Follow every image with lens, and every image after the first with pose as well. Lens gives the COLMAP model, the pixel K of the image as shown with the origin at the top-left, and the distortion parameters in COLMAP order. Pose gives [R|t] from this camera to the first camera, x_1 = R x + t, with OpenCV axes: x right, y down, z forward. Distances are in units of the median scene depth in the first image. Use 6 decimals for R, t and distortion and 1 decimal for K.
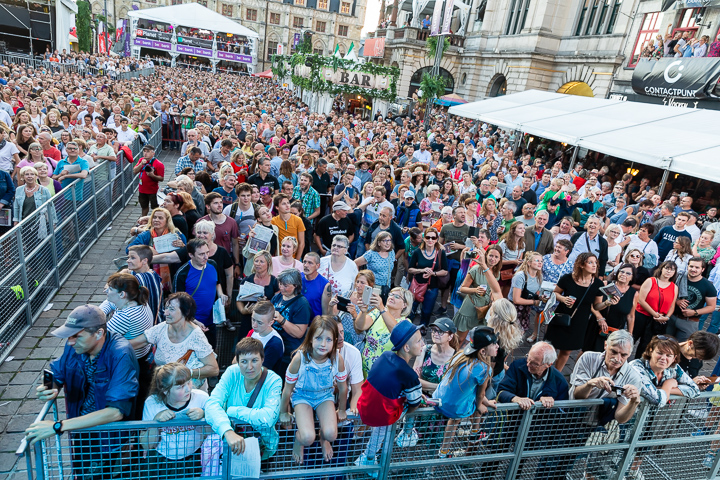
lens RADIAL K [[476.3, 0, 358.8], [0, 476.3, 237.3], [0, 0, 1]] dist [0.009141, 0.003245]
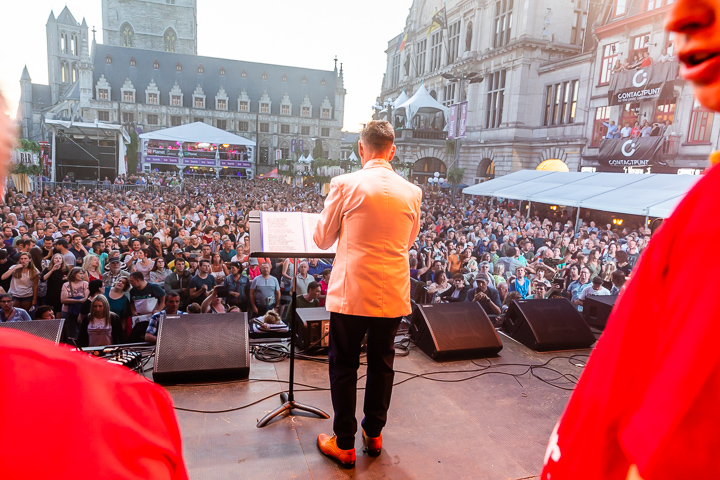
lens RADIAL K [[476.3, 0, 356.2], [0, 476.3, 240.6], [0, 0, 1]] dist [0.009141, 0.003245]
pose [[0.992388, -0.104119, 0.065760, -0.142326], [0.113763, 0.979572, -0.165822, 0.030633], [-0.047151, 0.172041, 0.983961, -0.159749]]
